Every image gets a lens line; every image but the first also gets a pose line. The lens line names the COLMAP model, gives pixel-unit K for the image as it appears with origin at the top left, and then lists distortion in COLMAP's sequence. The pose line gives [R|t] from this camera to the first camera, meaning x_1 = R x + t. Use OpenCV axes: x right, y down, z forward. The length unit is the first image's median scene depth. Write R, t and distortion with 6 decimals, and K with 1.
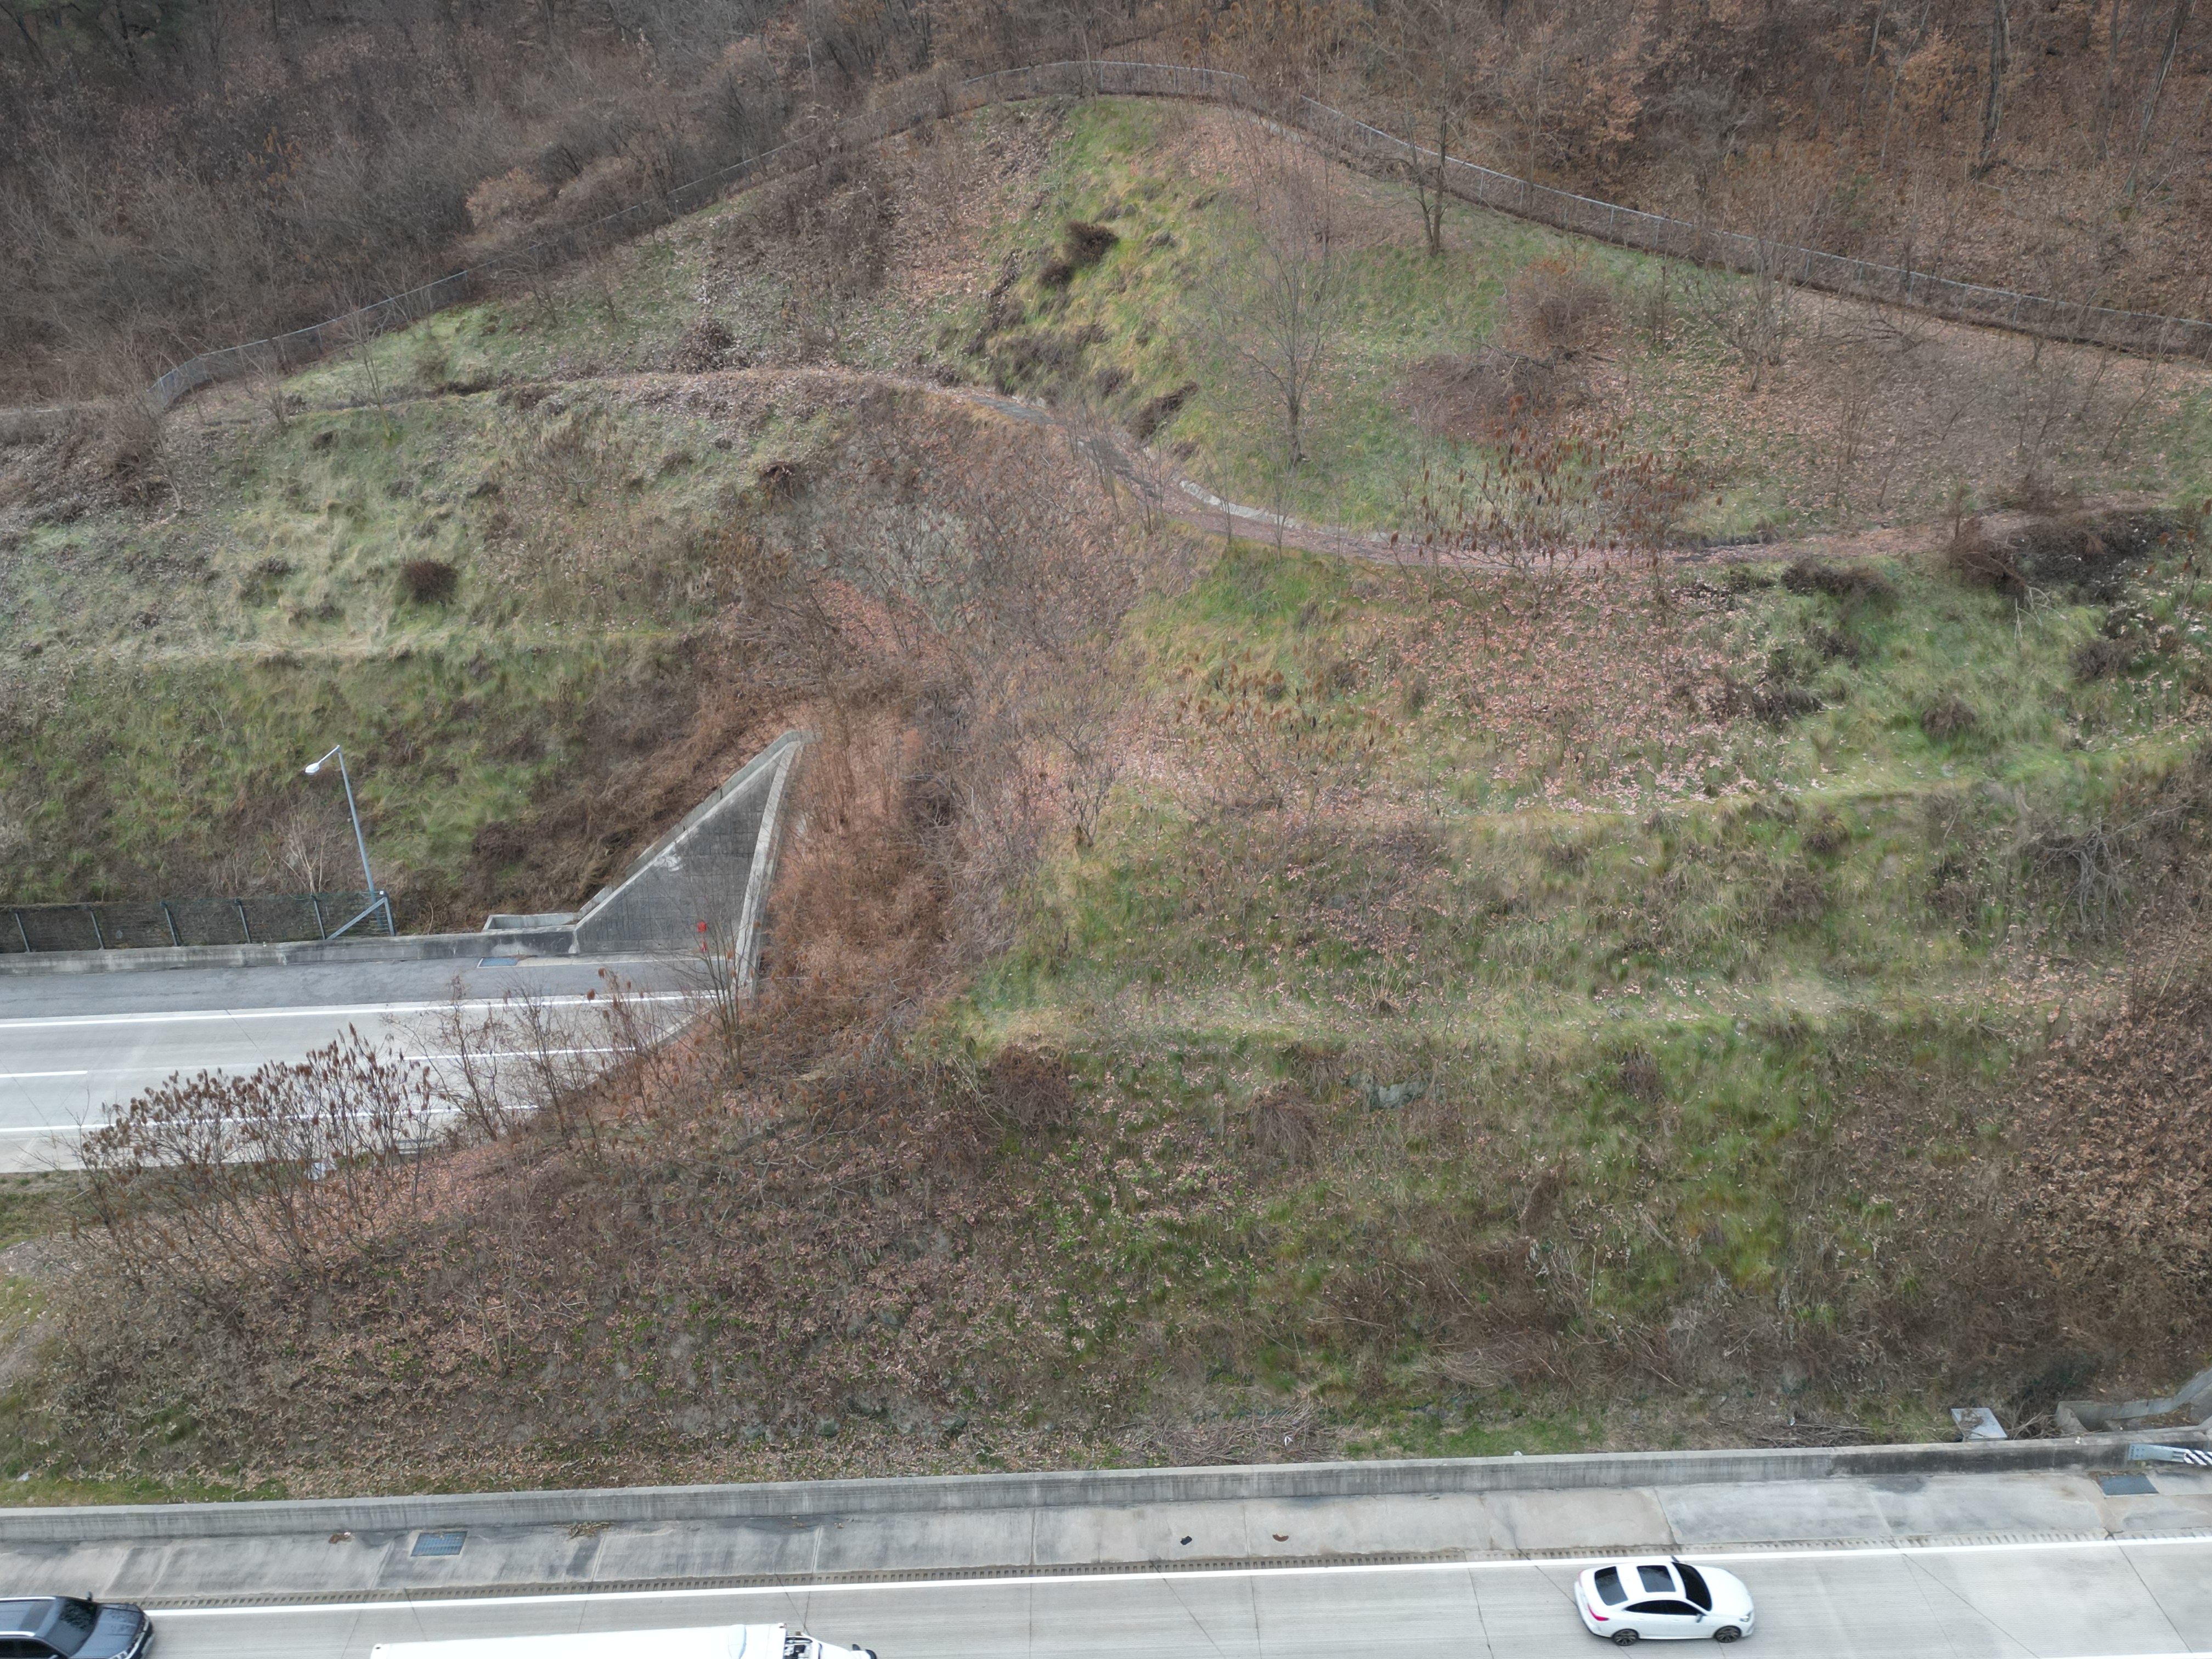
lens RADIAL K [[1795.8, 0, 1109.4], [0, 1795.8, 835.1], [0, 0, 1]] dist [0.083543, -0.080317]
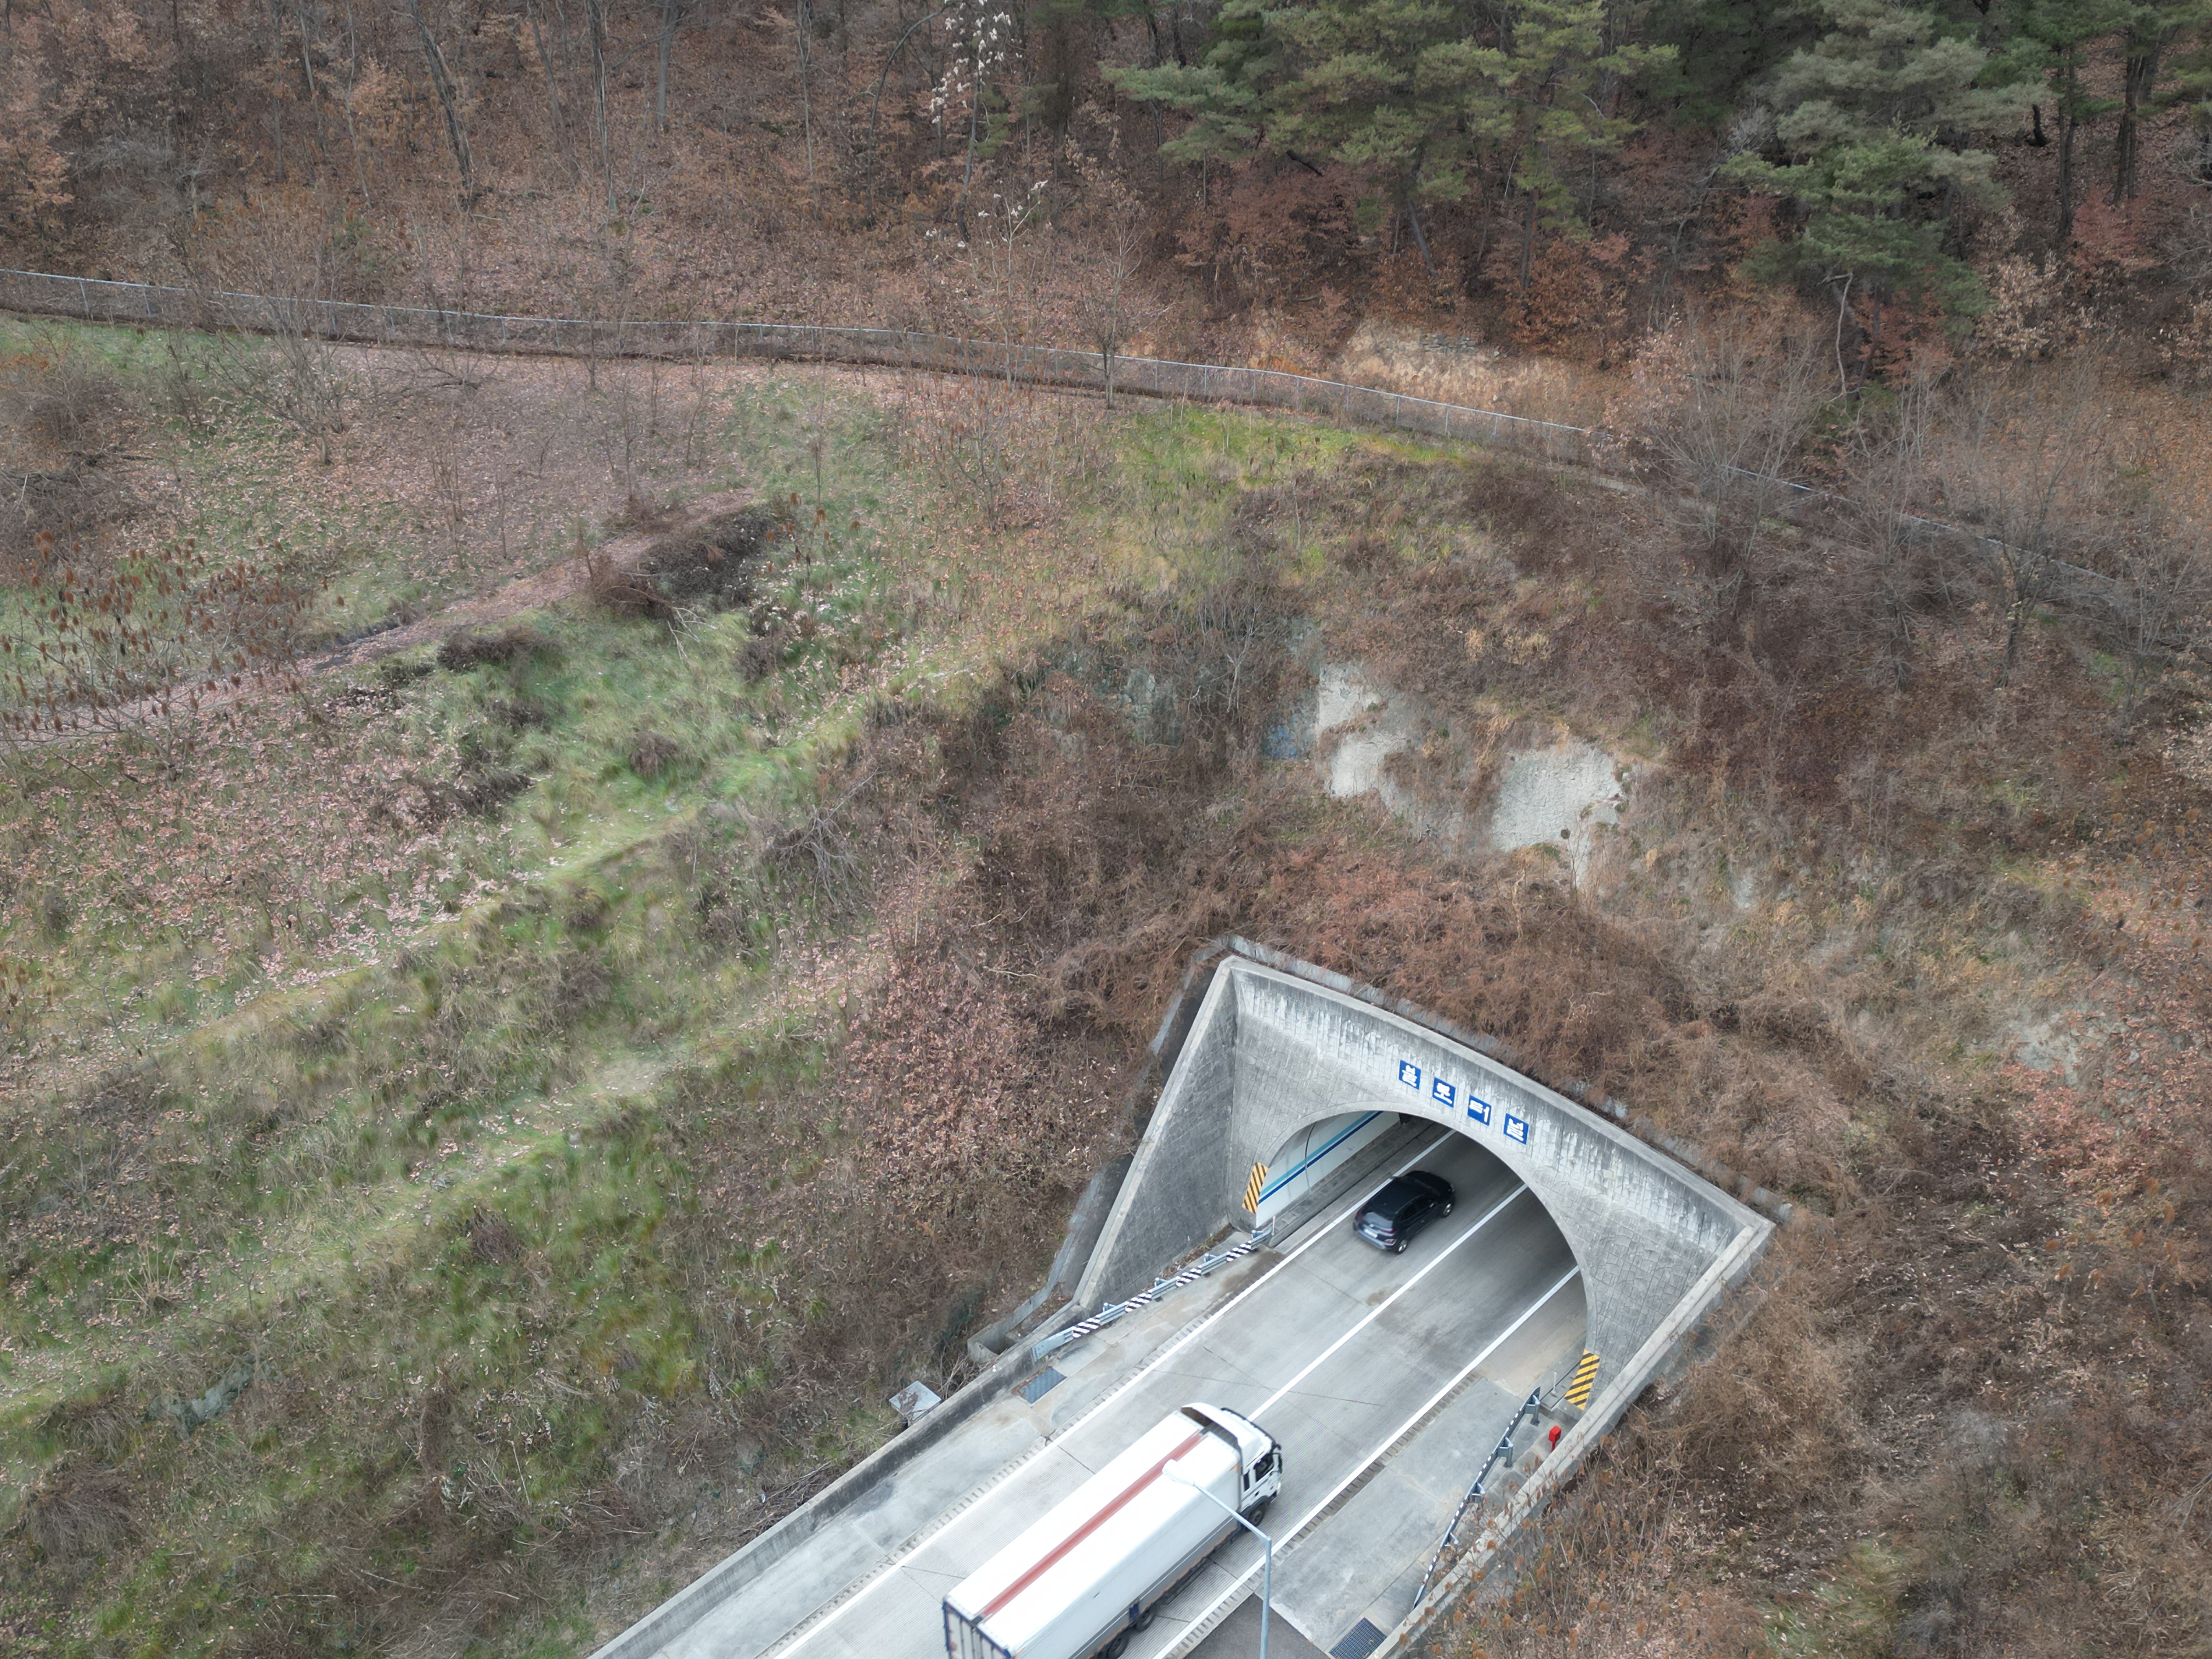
lens RADIAL K [[1795.8, 0, 1109.4], [0, 1795.8, 835.1], [0, 0, 1]] dist [0.083543, -0.080317]
pose [[0.730435, -0.318172, 0.604344, 0.035808], [0.322876, 0.940603, 0.104963, -0.045674], [-0.601844, 0.118460, 0.789779, 0.082272]]
